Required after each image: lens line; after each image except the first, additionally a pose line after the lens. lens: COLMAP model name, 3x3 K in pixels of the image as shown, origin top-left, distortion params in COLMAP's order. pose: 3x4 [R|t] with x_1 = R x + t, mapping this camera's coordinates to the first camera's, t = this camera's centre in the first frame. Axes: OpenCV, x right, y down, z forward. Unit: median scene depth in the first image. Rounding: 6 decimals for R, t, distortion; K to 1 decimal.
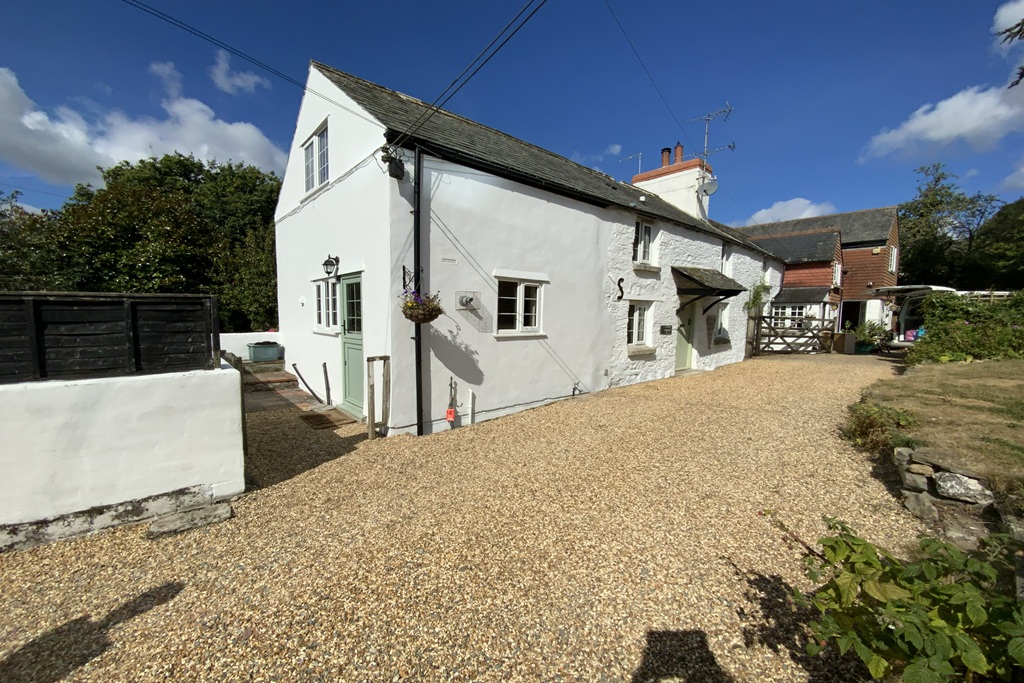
lens RADIAL K [[405.0, 0, 512.0], [0, 405.0, 341.5], [0, 0, 1]] dist [0.024029, -0.017763]
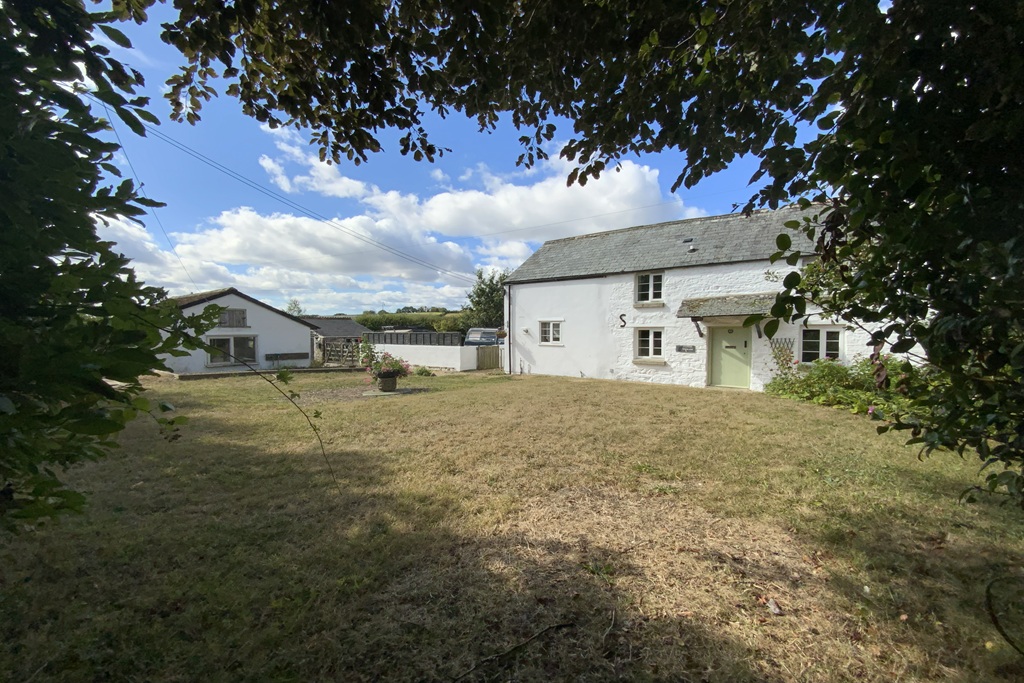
lens RADIAL K [[412.3, 0, 514.7], [0, 412.3, 344.1], [0, 0, 1]] dist [0.022791, -0.019451]
pose [[0.206341, 0.031067, -0.977987, 2.271300], [-0.064007, 0.997784, 0.018191, -0.048382], [0.976384, 0.058845, 0.207872, 0.301334]]
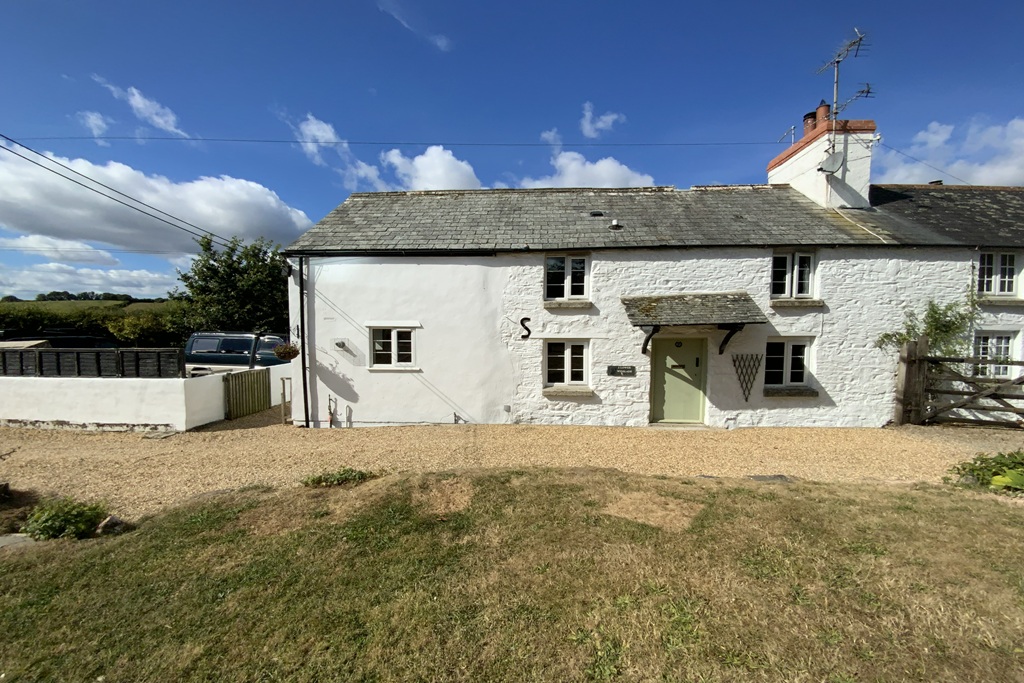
lens RADIAL K [[413.6, 0, 512.4], [0, 413.6, 335.4], [0, 0, 1]] dist [0.025700, -0.021098]
pose [[0.708678, 0.016206, -0.705345, 1.228789], [-0.042772, 0.998884, -0.020024, -0.112706], [0.704234, 0.044360, 0.708581, 0.310585]]
